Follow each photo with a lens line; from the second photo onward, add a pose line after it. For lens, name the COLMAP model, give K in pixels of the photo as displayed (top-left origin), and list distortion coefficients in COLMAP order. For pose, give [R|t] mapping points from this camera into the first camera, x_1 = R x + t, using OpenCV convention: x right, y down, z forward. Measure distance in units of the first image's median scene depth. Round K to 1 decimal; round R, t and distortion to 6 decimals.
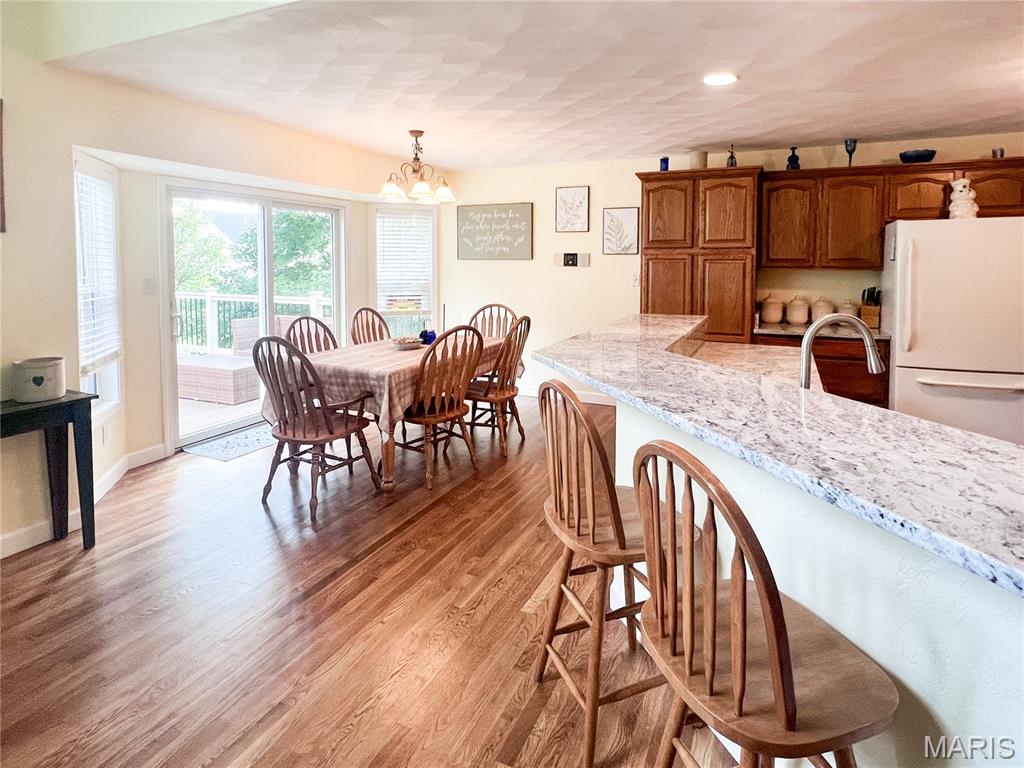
lens RADIAL K [[533.6, 0, 512.0], [0, 533.6, 384.0], [0, 0, 1]] dist [0.001038, 0.000167]
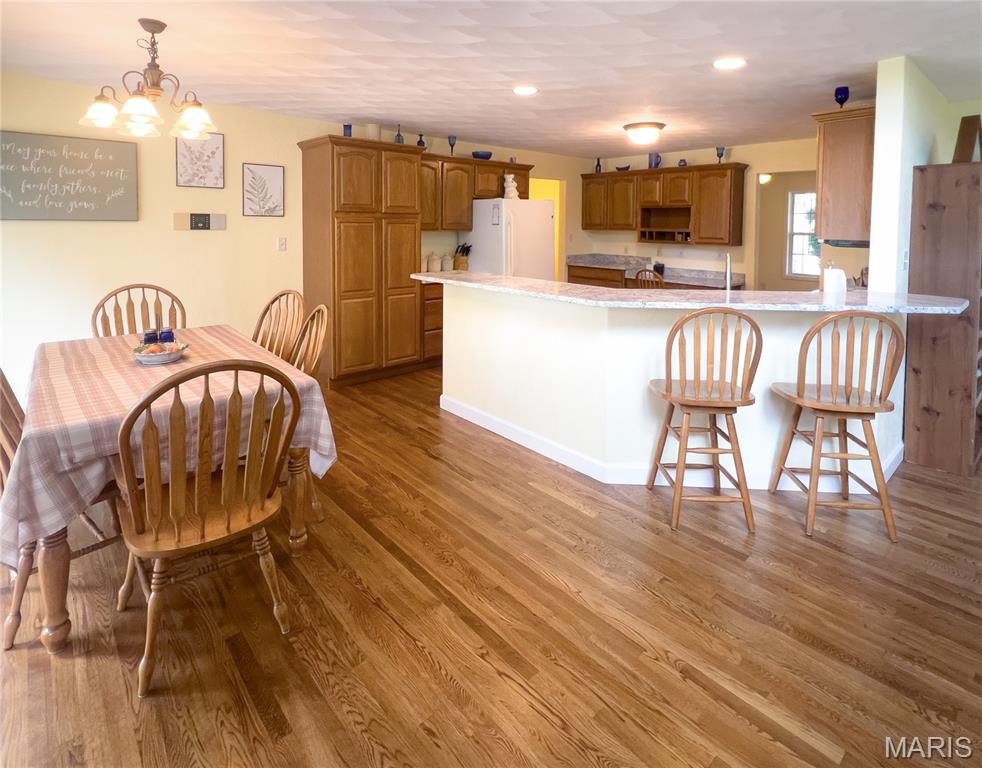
lens RADIAL K [[525.6, 0, 491.2], [0, 525.6, 346.4], [0, 0, 1]] dist [0.000102, -0.000359]
pose [[0.392079, -0.207036, 0.896332, -0.625833], [0.200322, 0.970179, 0.136468, -0.093207], [-0.897856, 0.126049, 0.421860, 0.389917]]
